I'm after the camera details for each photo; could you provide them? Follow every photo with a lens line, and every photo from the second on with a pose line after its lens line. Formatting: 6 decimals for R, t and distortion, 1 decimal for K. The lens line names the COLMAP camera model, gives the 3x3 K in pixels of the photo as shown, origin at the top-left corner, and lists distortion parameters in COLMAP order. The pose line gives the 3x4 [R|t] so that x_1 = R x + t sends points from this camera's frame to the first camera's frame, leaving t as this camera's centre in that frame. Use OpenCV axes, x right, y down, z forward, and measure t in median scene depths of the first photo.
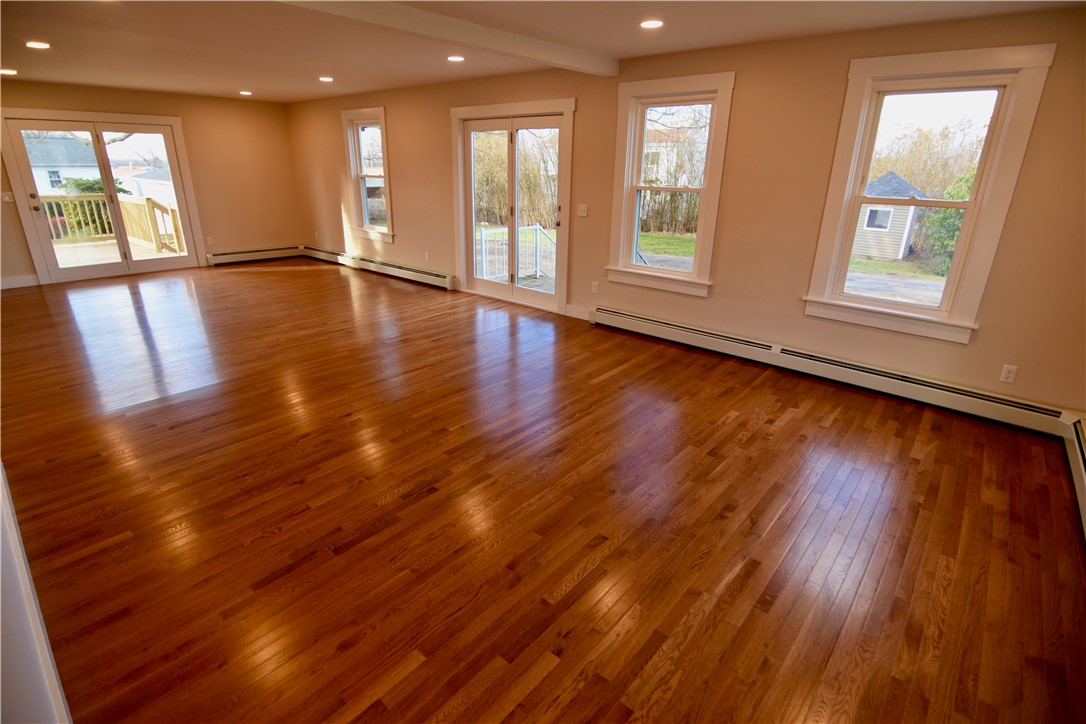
lens RADIAL K [[524.1, 0, 547.4], [0, 524.1, 361.9], [0, 0, 1]] dist [-0.013342, -0.005216]
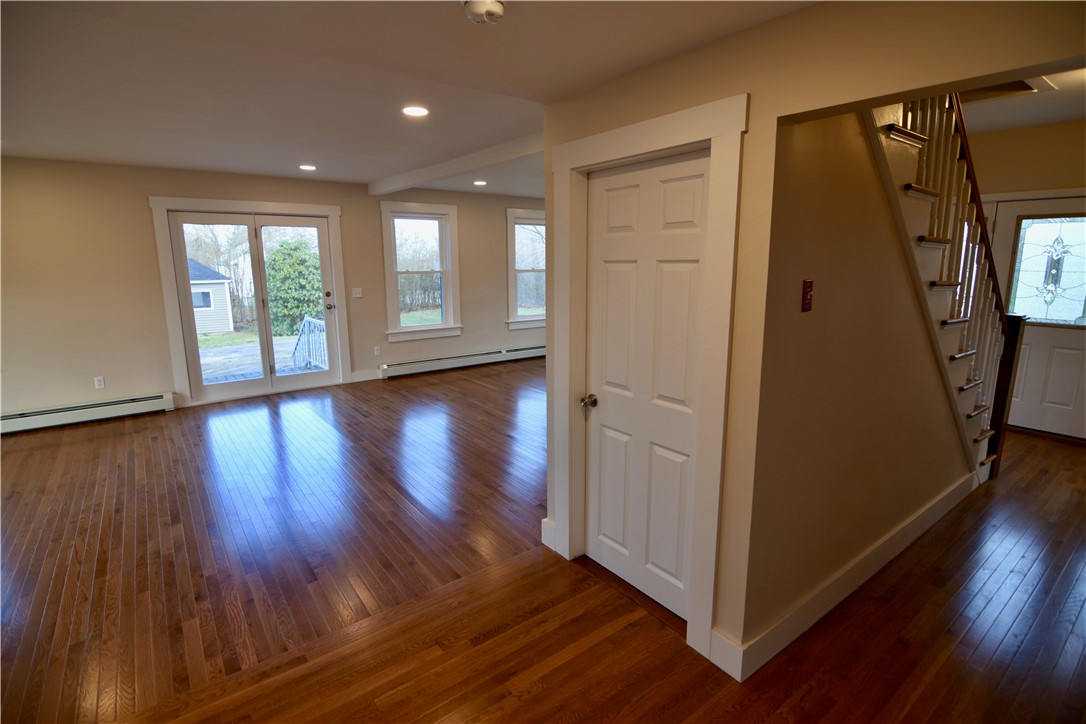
lens RADIAL K [[524.1, 0, 543.4], [0, 524.1, 361.2], [0, 0, 1]] dist [-0.013342, -0.005216]
pose [[0.208049, -0.204691, 0.956461, -0.878135], [0.347012, 0.929696, 0.123481, -0.116673], [-0.914493, 0.306213, 0.264453, 0.269005]]
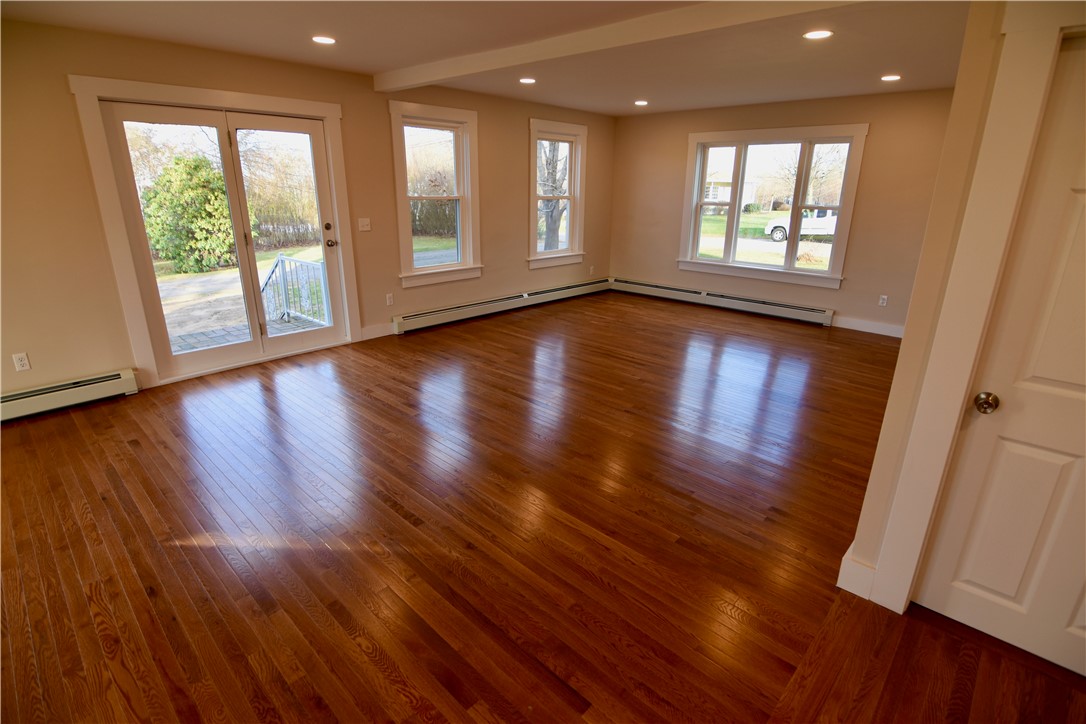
lens RADIAL K [[524.1, 0, 542.1], [0, 524.1, 360.9], [0, 0, 1]] dist [-0.013342, -0.005216]
pose [[0.044758, -0.332499, 0.942041, -0.744672], [0.337029, 0.892727, 0.299081, -0.203744], [-0.940430, 0.304109, 0.152018, 0.524038]]
